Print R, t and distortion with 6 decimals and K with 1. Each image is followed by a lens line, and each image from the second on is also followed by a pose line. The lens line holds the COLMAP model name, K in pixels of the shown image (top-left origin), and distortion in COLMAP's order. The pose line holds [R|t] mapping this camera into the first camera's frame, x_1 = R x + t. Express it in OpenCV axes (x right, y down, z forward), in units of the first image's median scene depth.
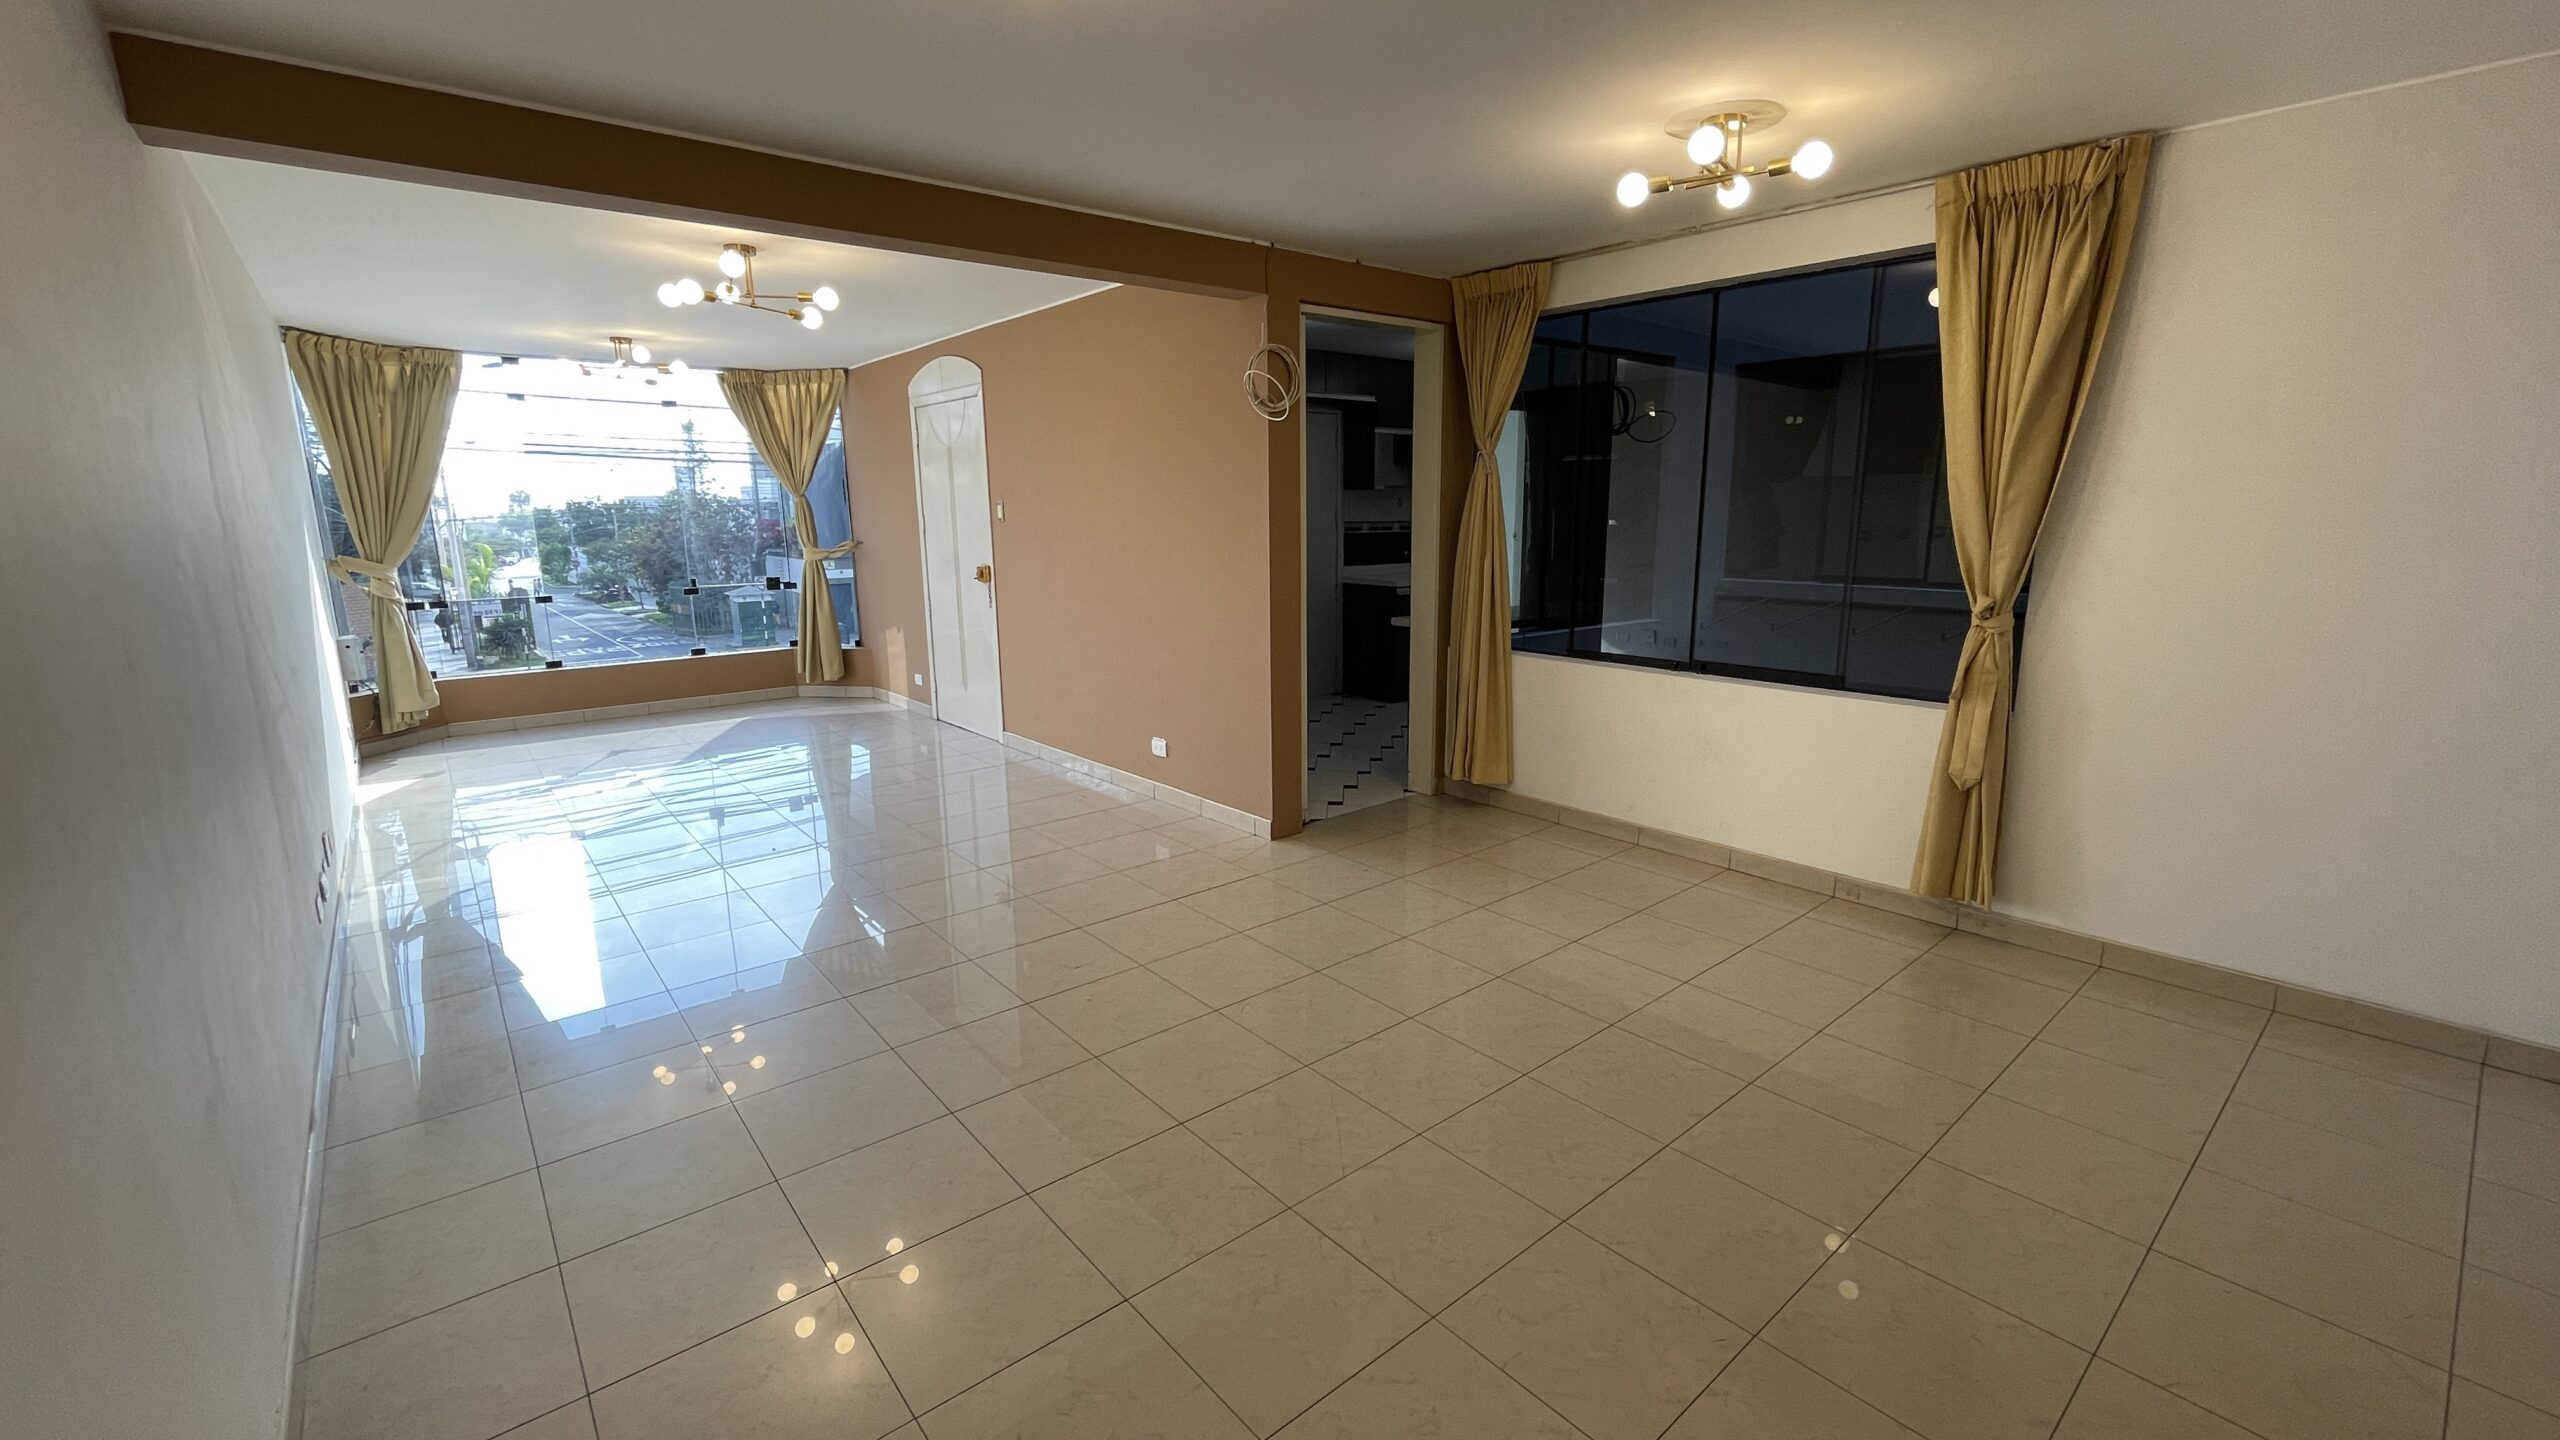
lens RADIAL K [[1038.7, 0, 1283.0], [0, 1038.7, 721.7], [0, 0, 1]] dist [-0.003759, 0.000881]
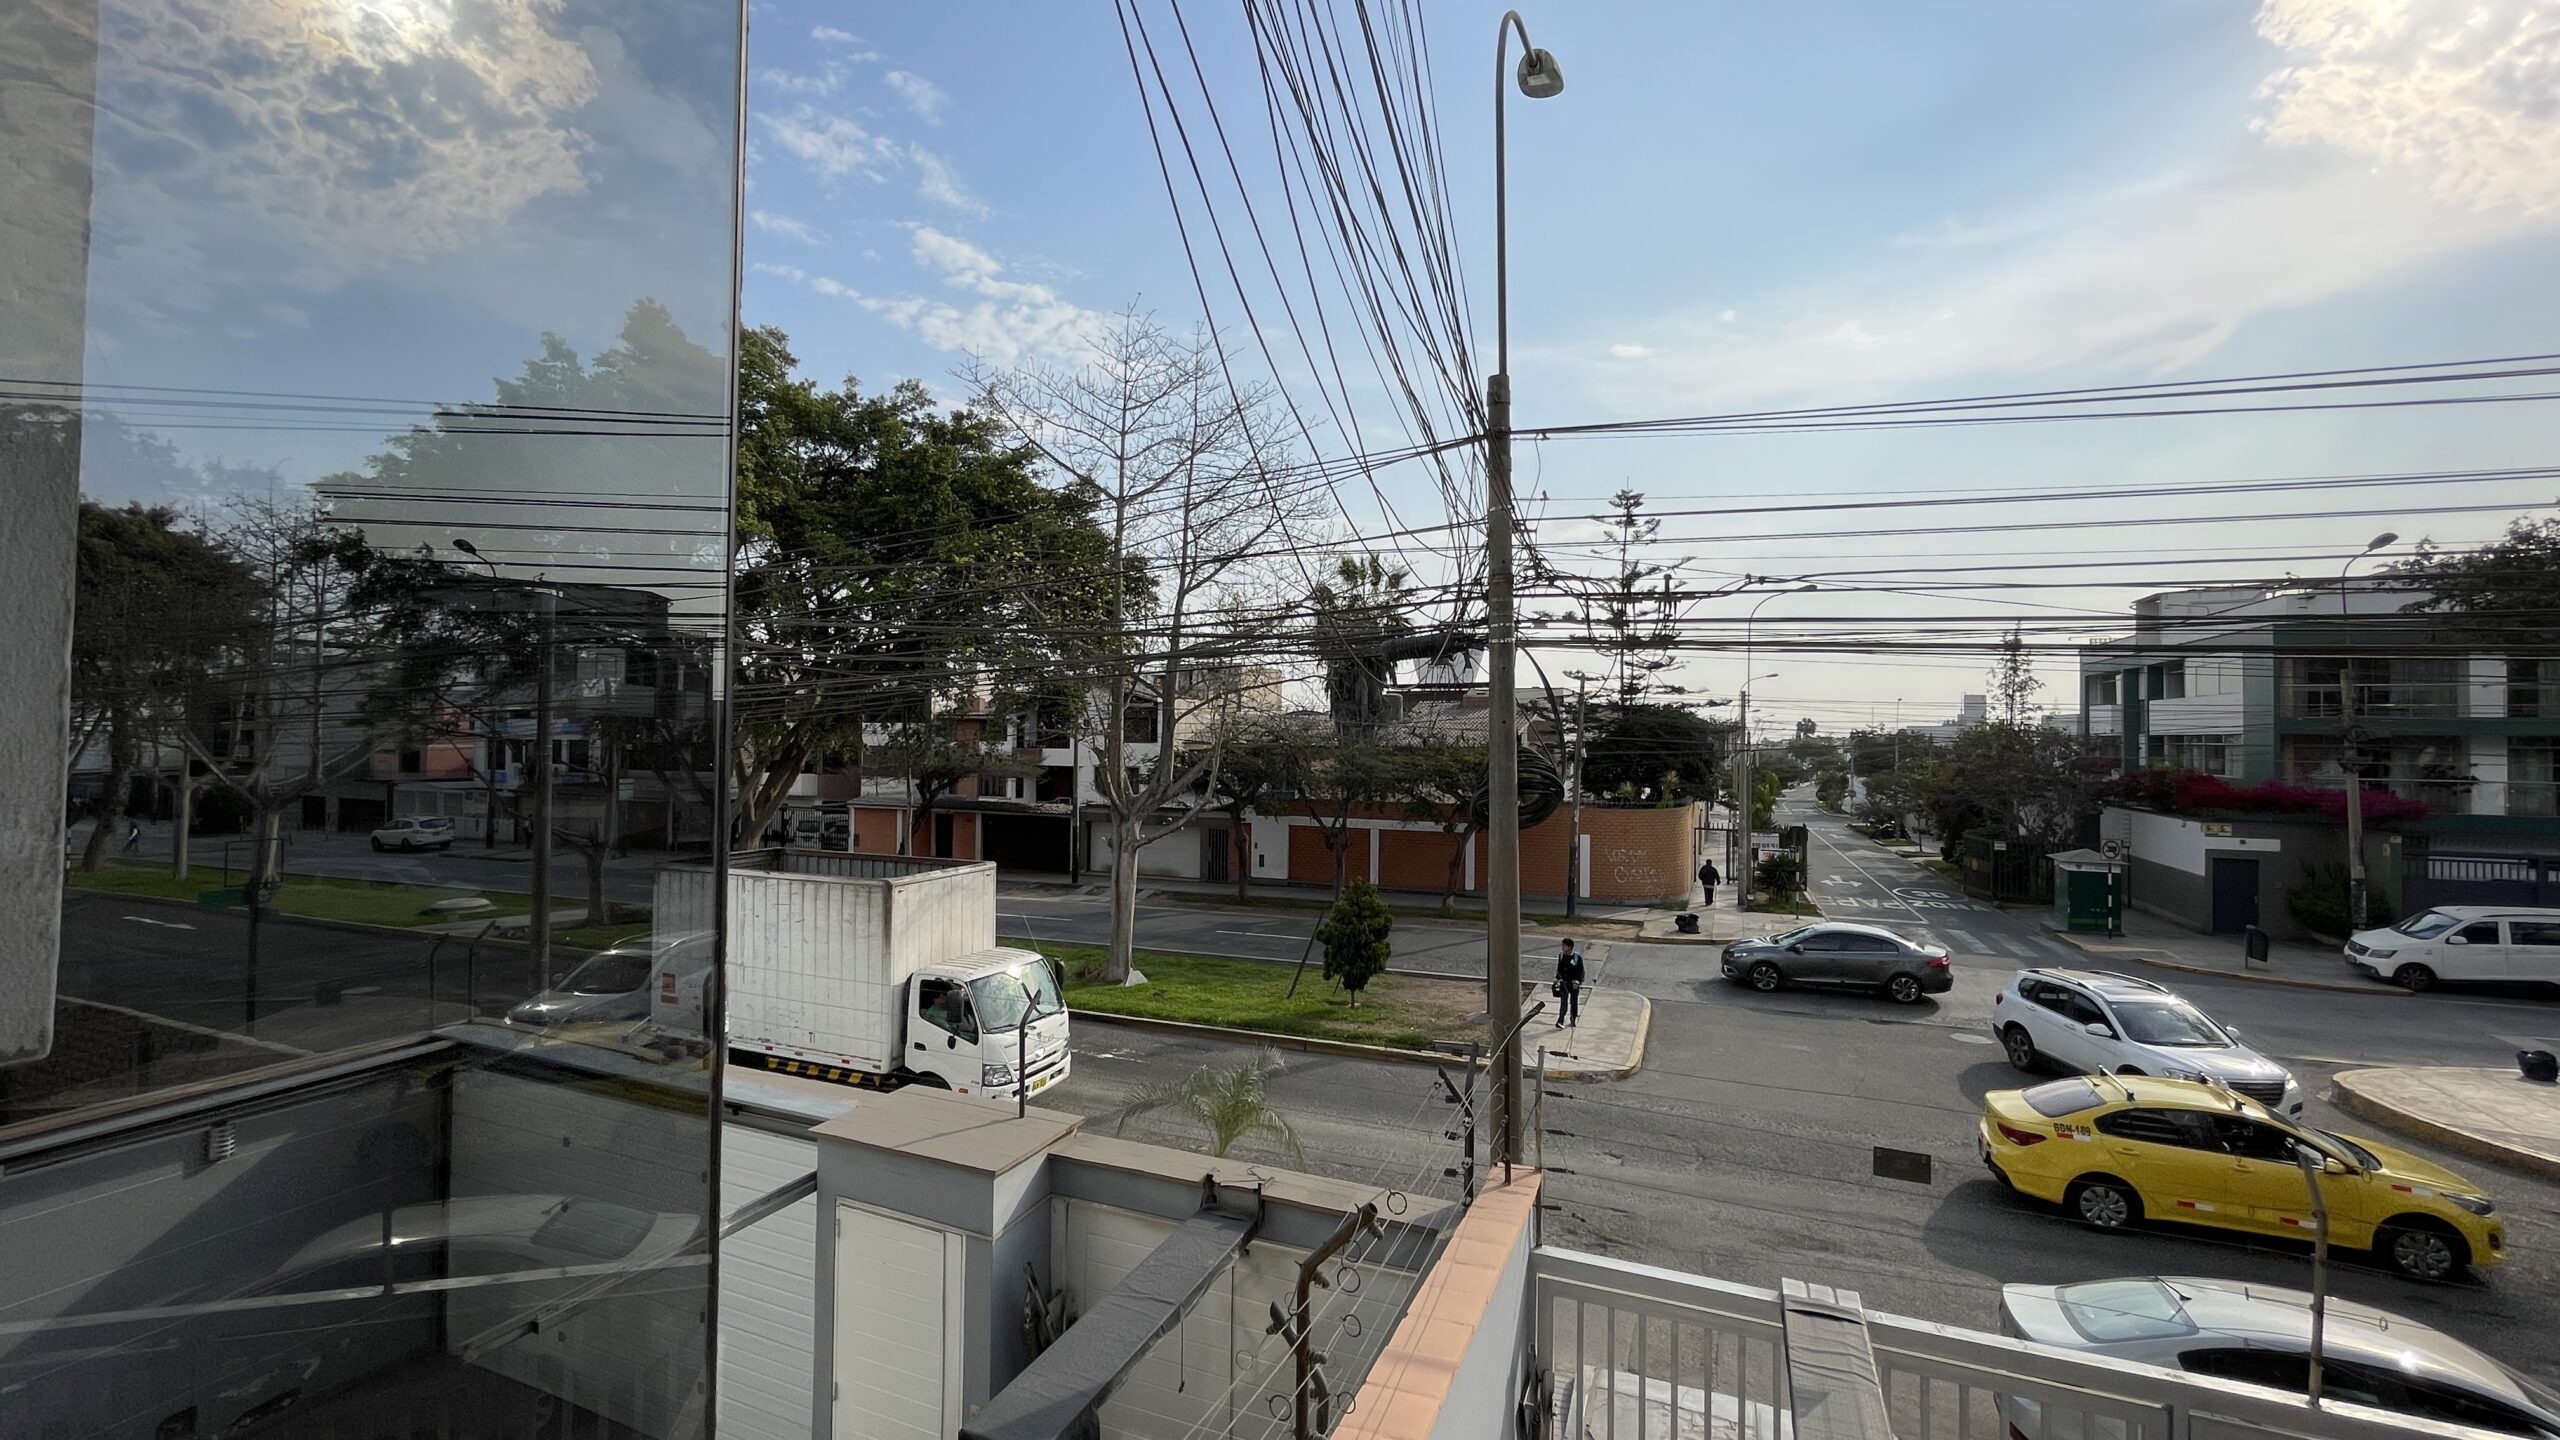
lens RADIAL K [[1038.7, 0, 1279.2], [0, 1038.7, 705.1], [0, 0, 1]] dist [-0.003759, 0.000881]
pose [[0.459978, -0.010597, -0.887867, -0.704530], [-0.195458, 0.974193, -0.112888, -0.198962], [0.866150, 0.225467, 0.446036, 0.904289]]
